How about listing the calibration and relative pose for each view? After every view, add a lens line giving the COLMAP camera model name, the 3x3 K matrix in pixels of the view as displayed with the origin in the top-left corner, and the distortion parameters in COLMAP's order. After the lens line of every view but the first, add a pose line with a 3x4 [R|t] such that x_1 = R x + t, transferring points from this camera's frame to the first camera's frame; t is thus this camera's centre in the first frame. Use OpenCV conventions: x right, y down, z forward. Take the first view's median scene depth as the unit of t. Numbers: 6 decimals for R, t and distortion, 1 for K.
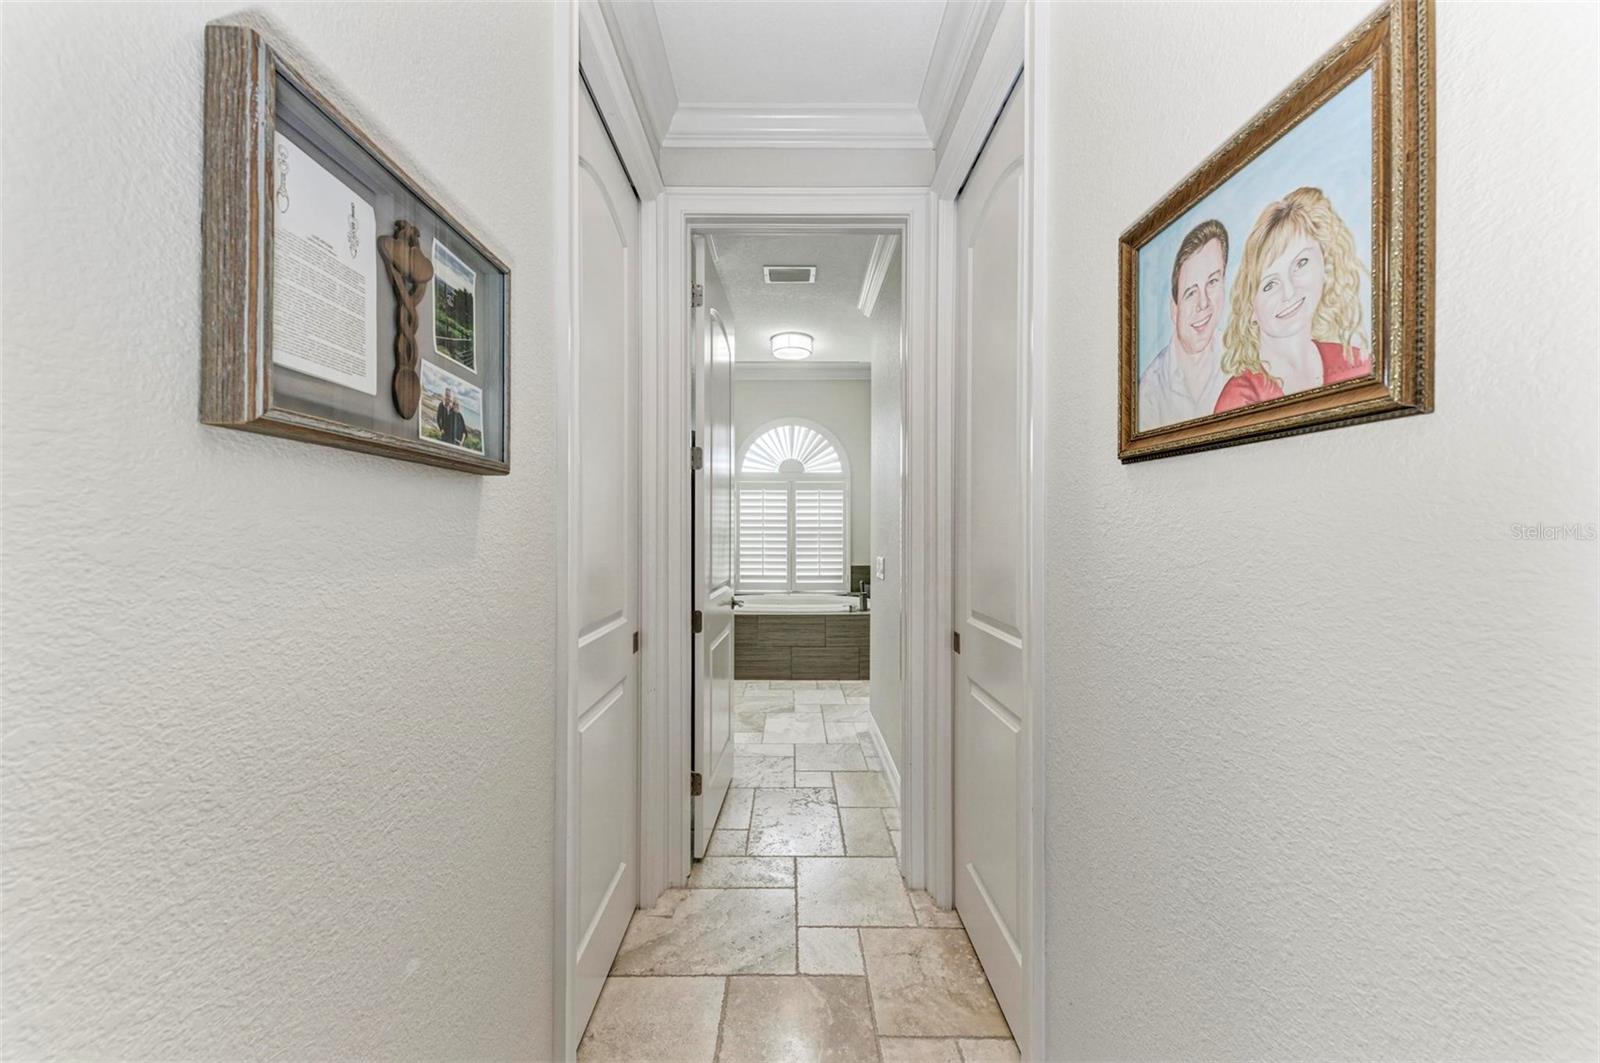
lens RADIAL K [[567.3, 0, 800.0], [0, 567.3, 531.5], [0, 0, 1]] dist [-0.000758, -0.000059]
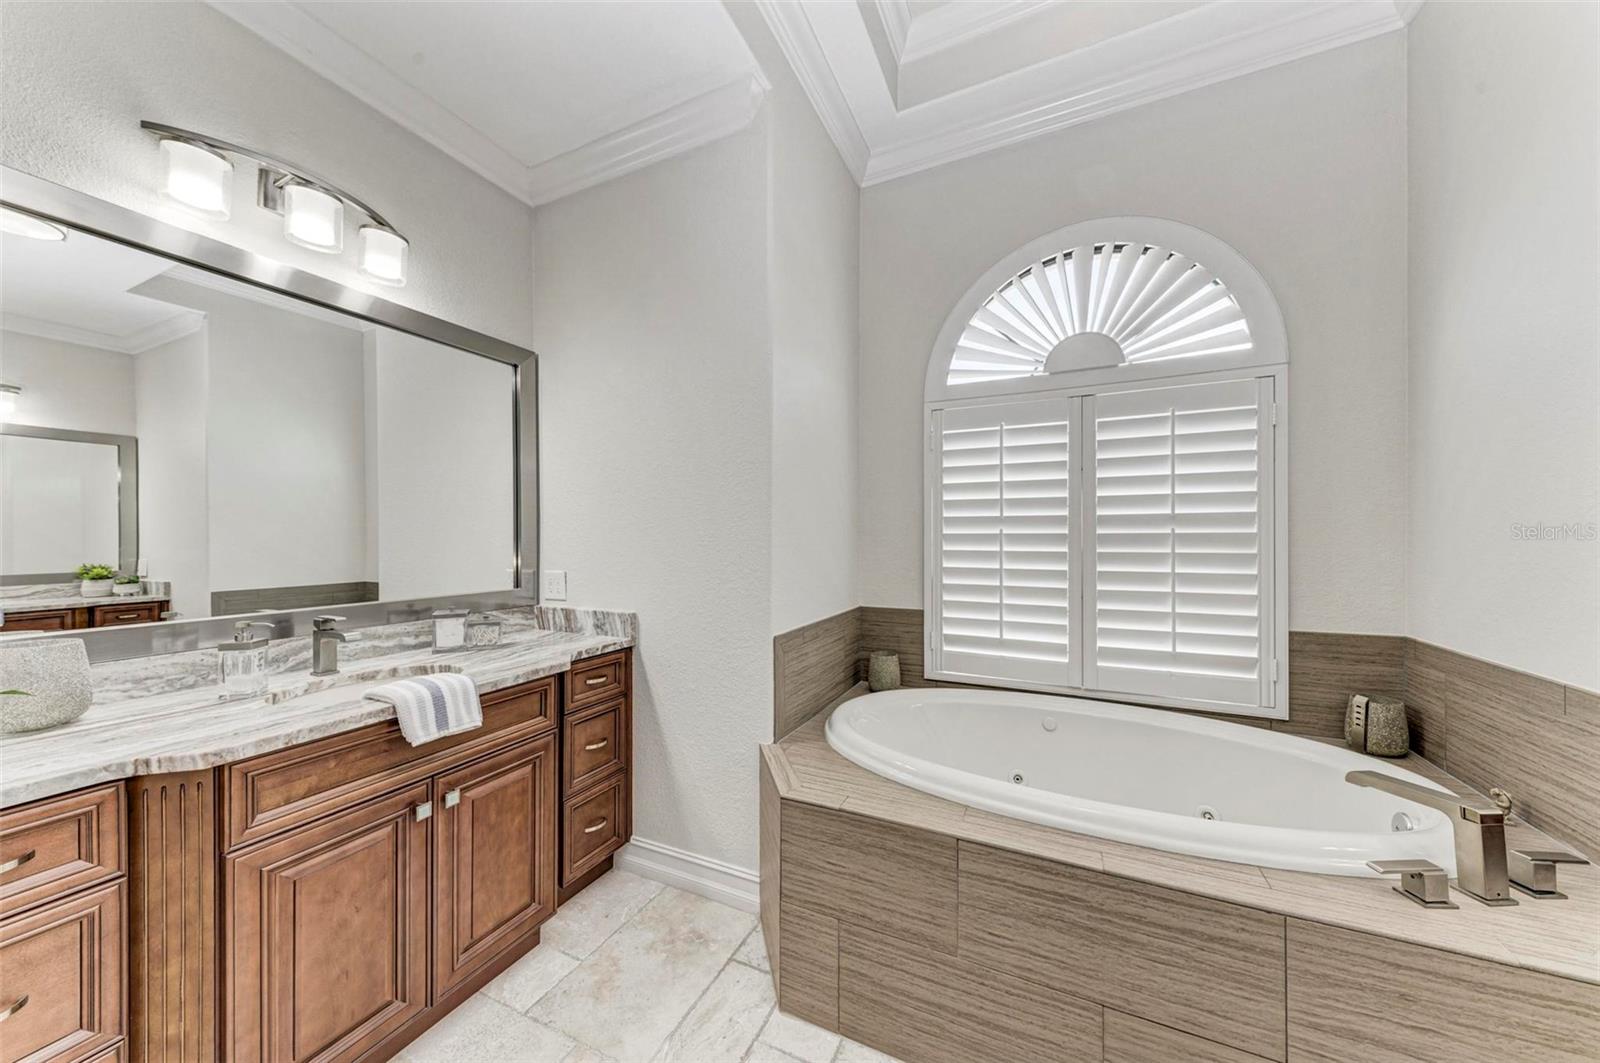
lens RADIAL K [[546.9, 0, 797.5], [0, 546.9, 539.8], [0, 0, 1]] dist [0.000263, 0.000007]
pose [[0.894333, 0.001522, -0.447399, -0.022203], [0.000390, 0.999991, 0.004181, 0.006139], [0.447402, -0.003914, 0.894325, 0.592253]]
